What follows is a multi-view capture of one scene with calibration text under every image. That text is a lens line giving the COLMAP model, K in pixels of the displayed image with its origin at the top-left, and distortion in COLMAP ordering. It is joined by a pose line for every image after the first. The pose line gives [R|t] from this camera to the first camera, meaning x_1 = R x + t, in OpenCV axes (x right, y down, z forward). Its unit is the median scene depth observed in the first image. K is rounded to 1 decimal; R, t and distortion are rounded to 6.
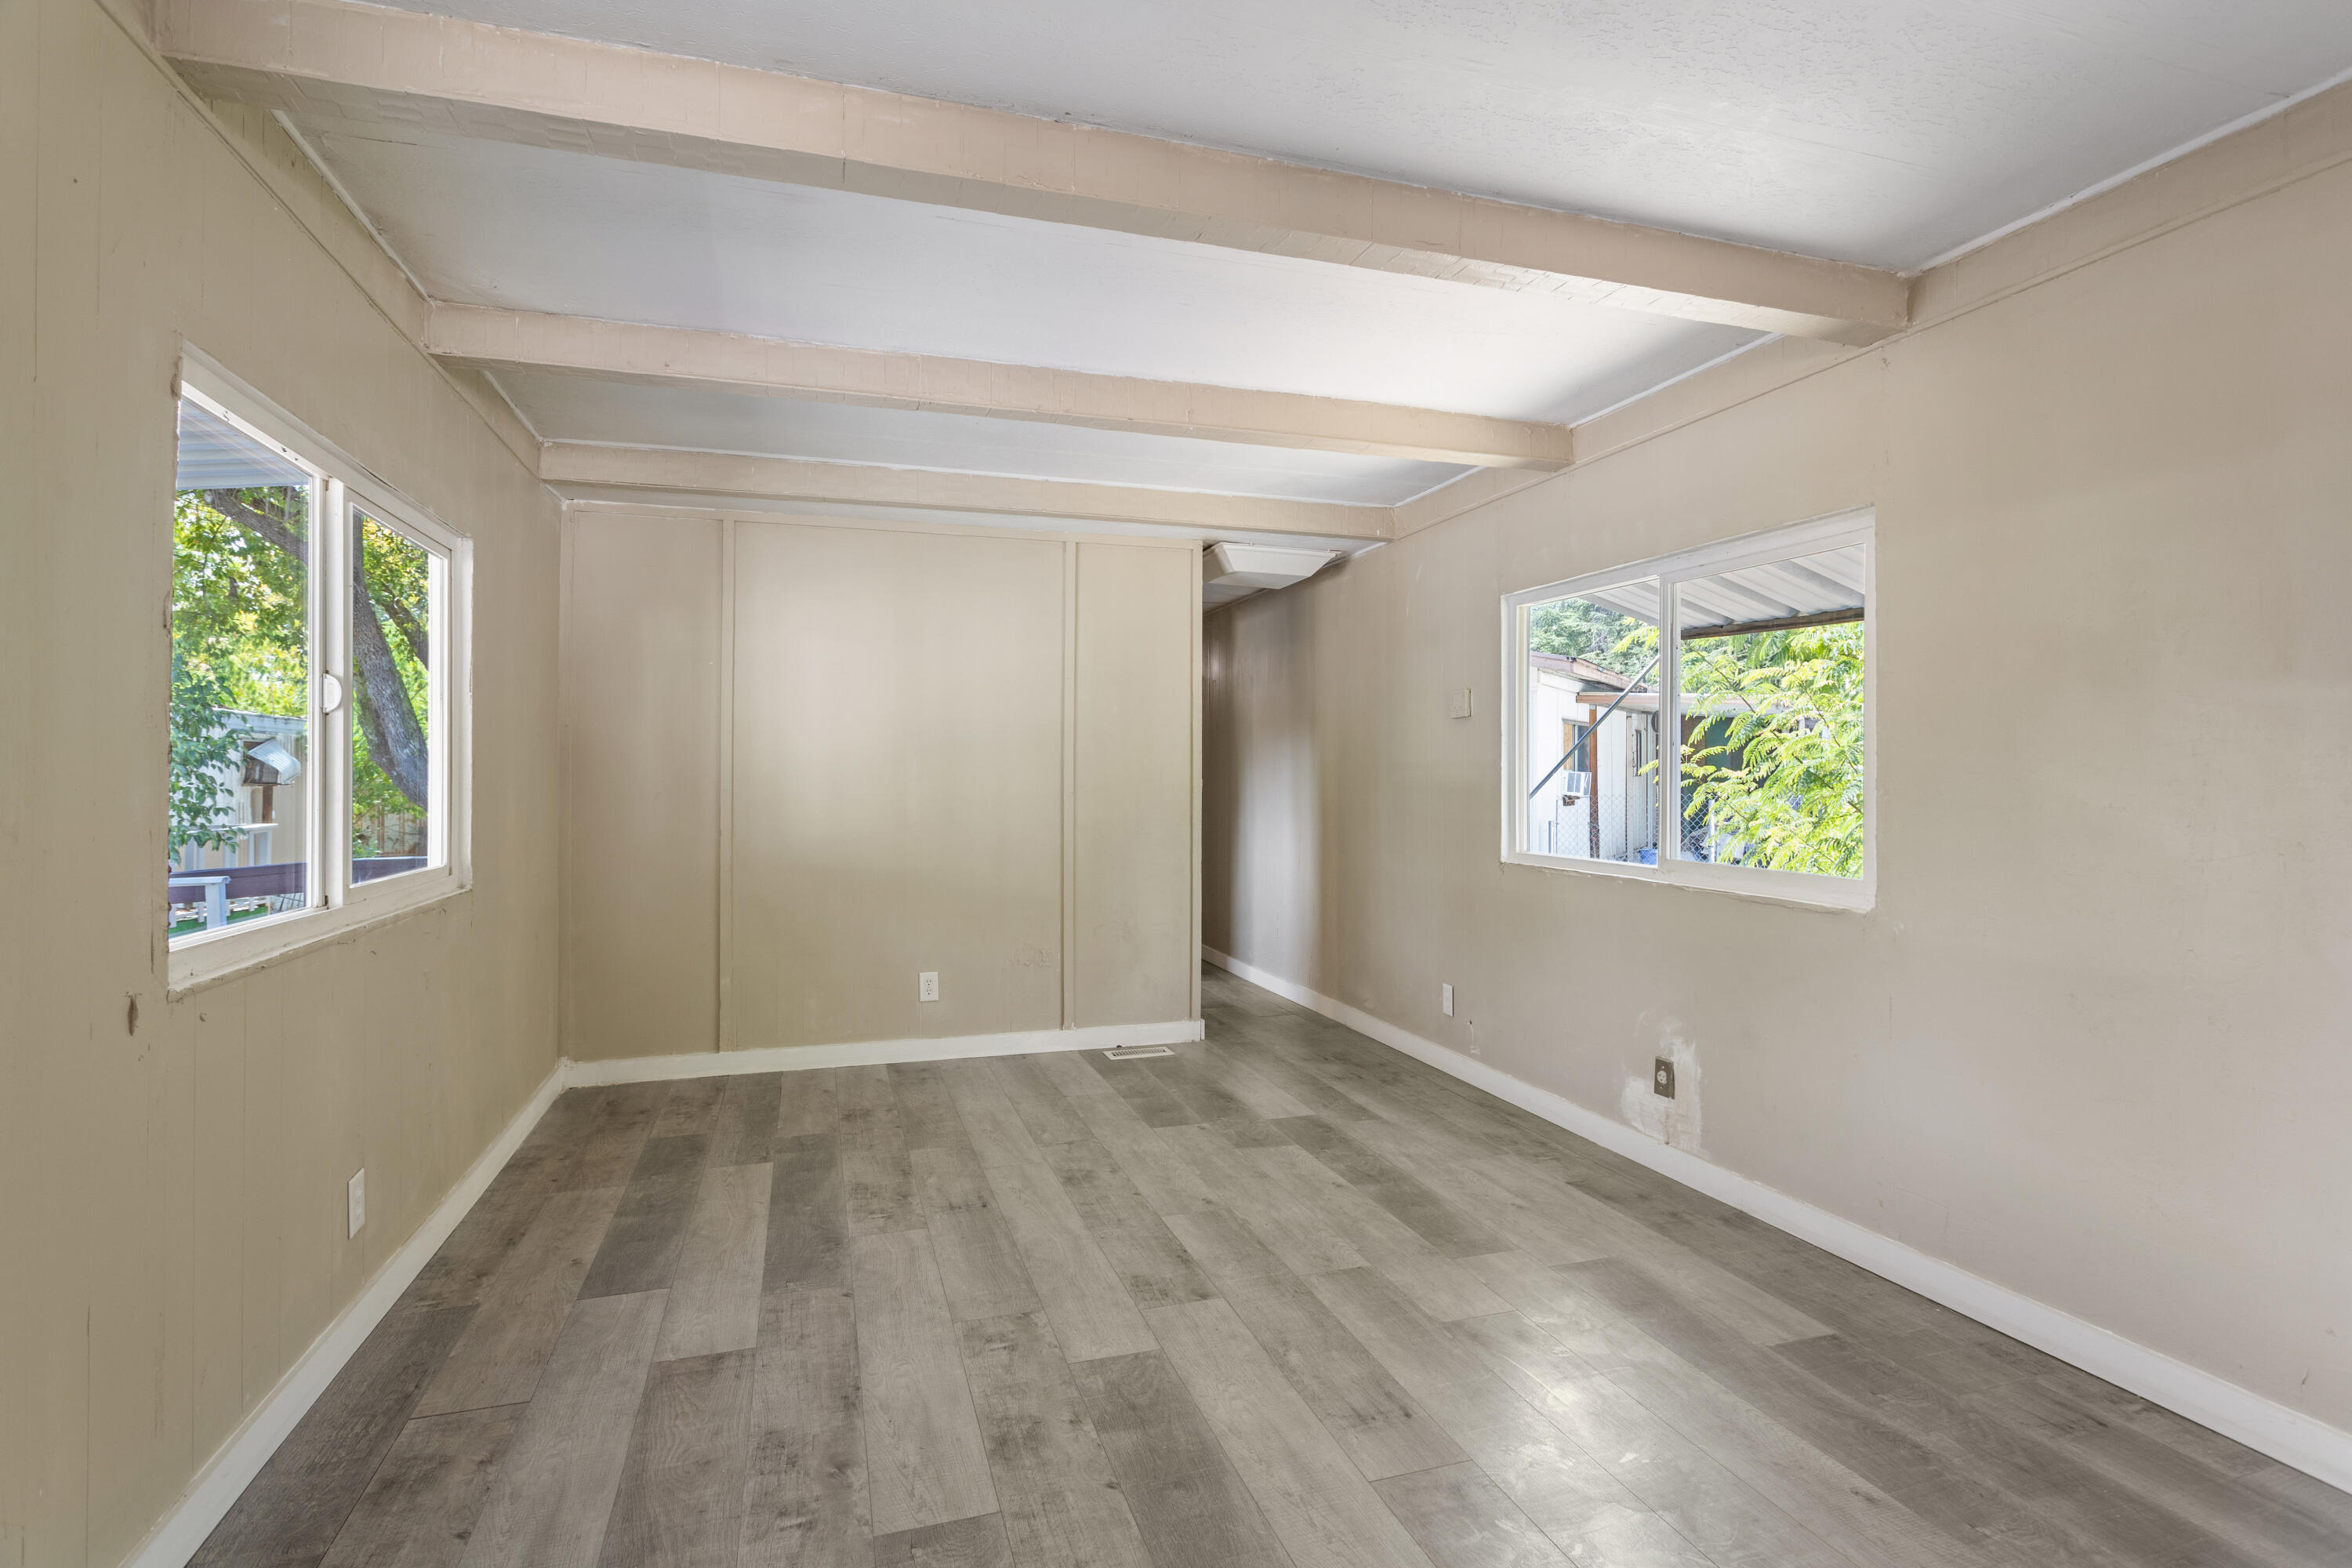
lens RADIAL K [[1136.1, 0, 1170.2], [0, 1136.1, 764.0], [0, 0, 1]] dist [-0.000992, 0.001151]
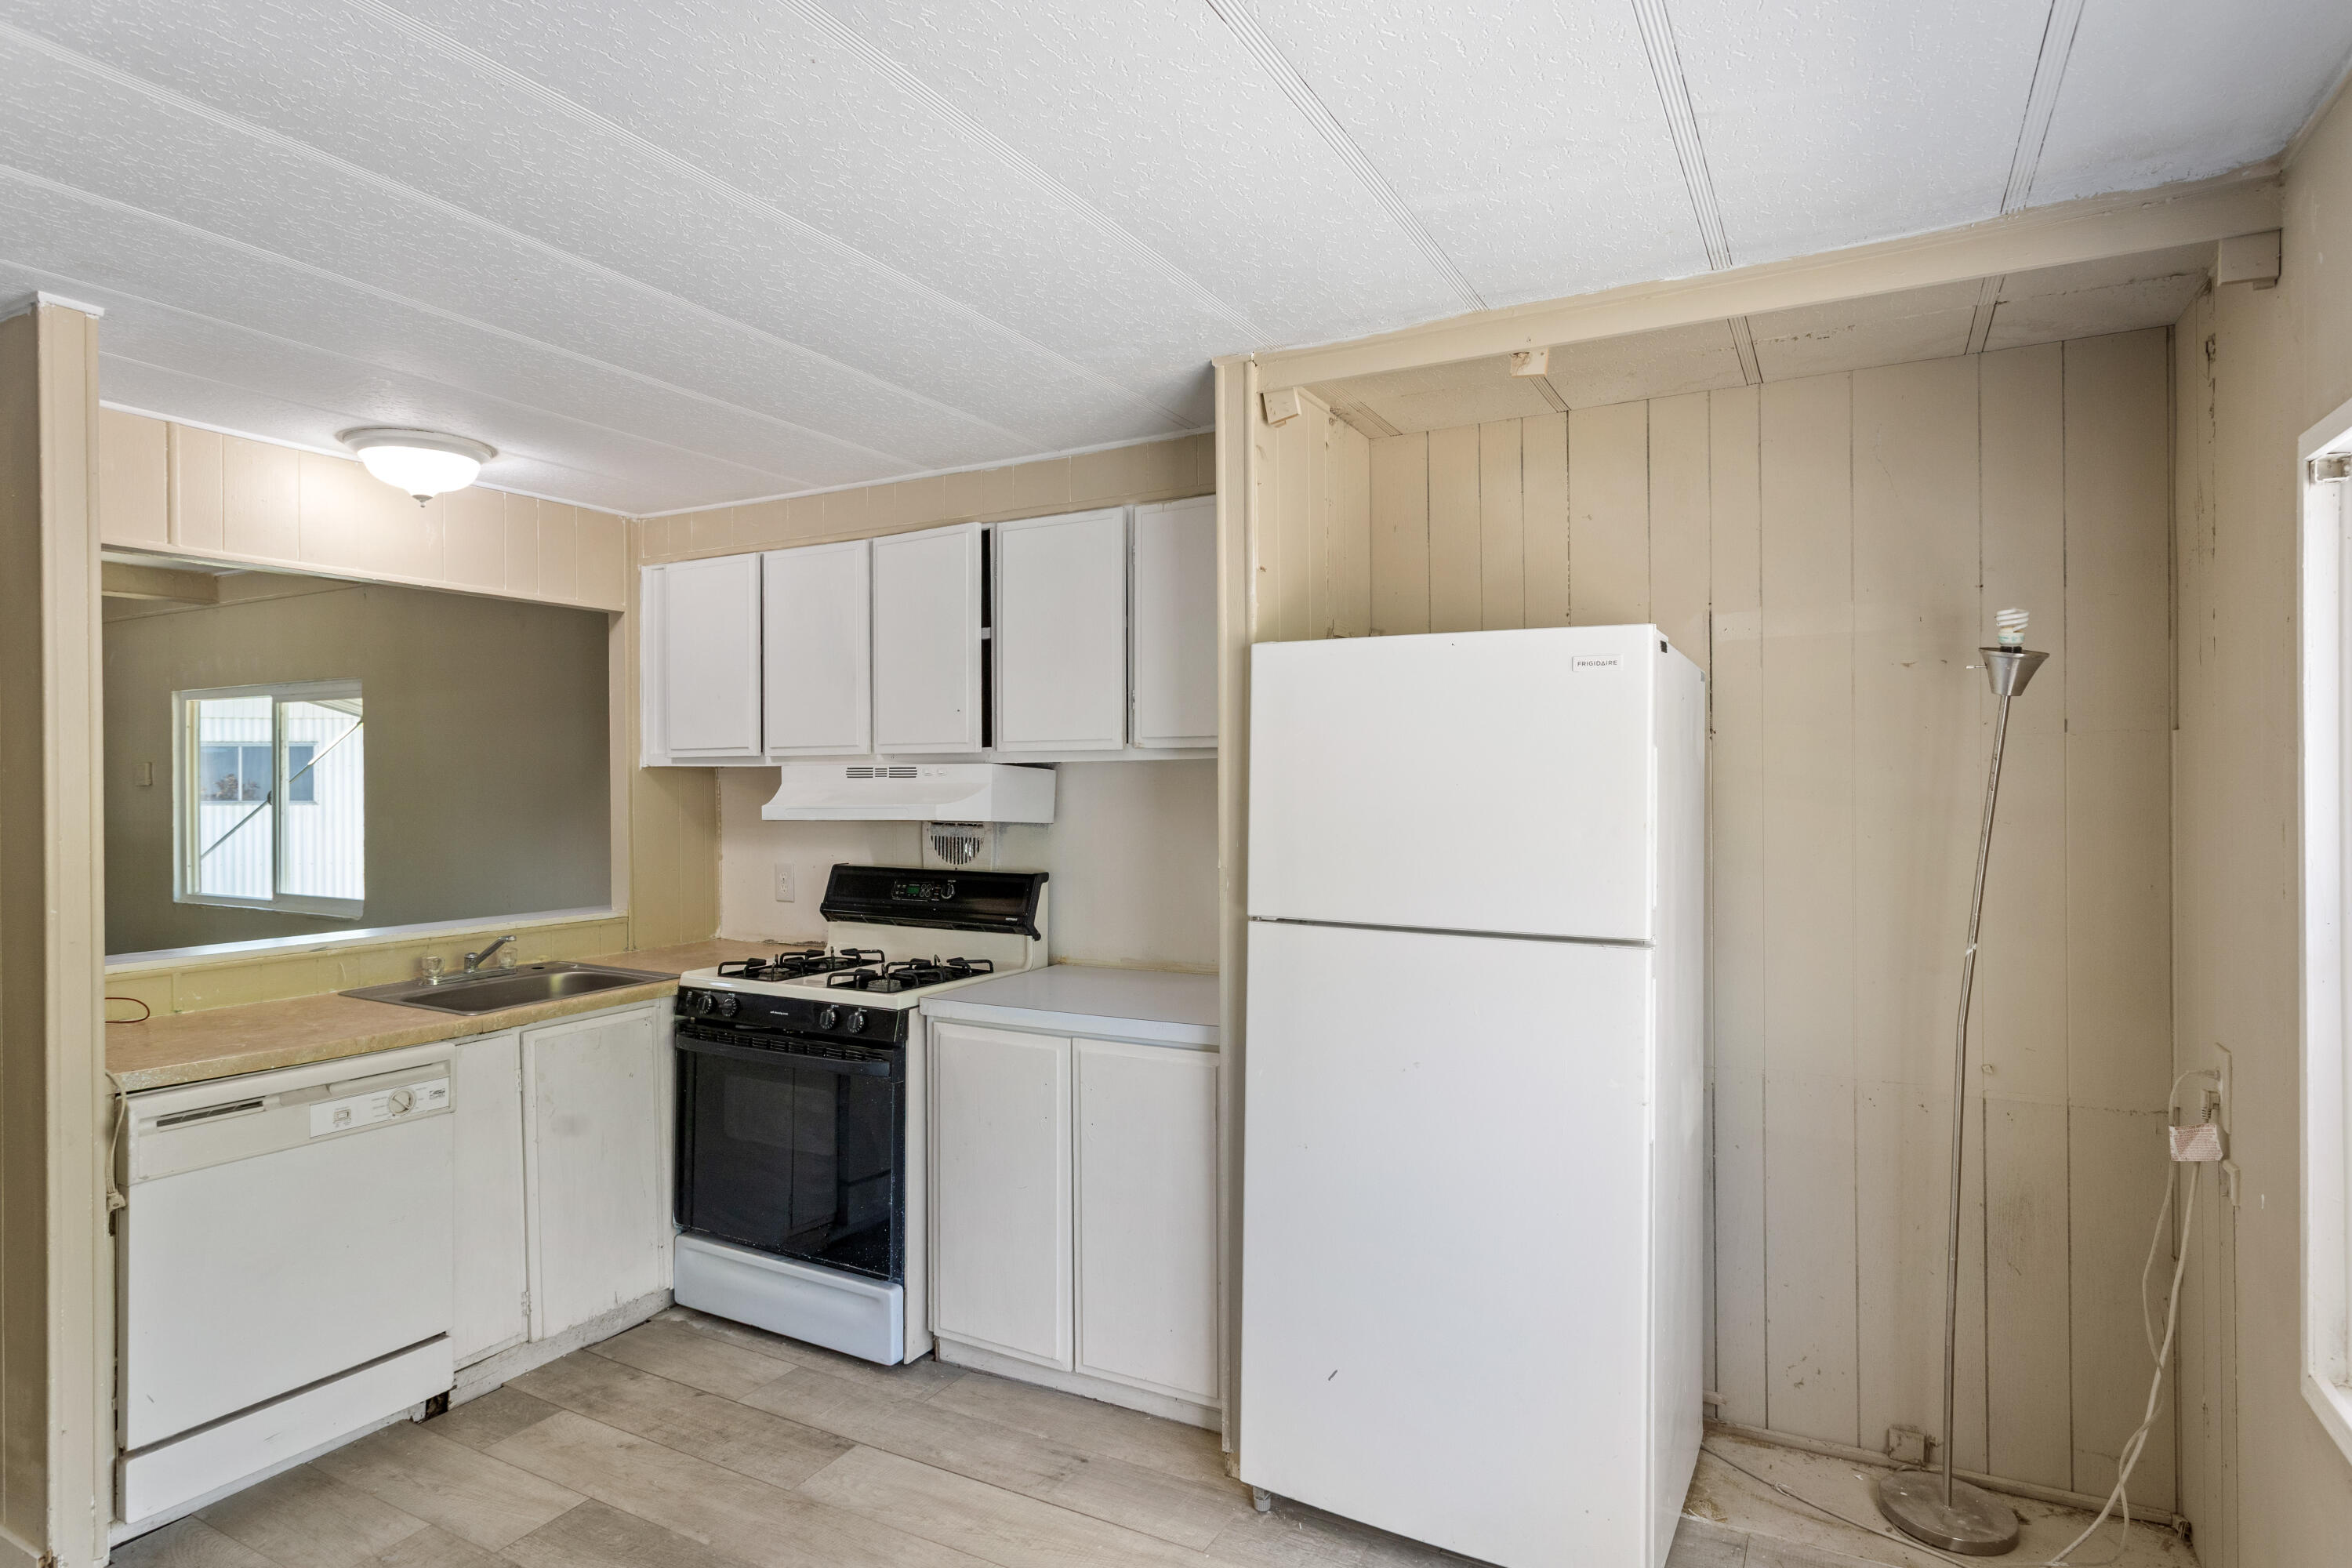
lens RADIAL K [[1276.9, 0, 1174.4], [0, 1276.9, 779.9], [0, 0, 1]] dist [-0.000570, 0.020463]
pose [[0.730076, -0.007529, 0.683324, 0.225240], [0.002940, 0.999965, 0.007876, -0.102828], [-0.683359, -0.003741, 0.730073, -1.405827]]
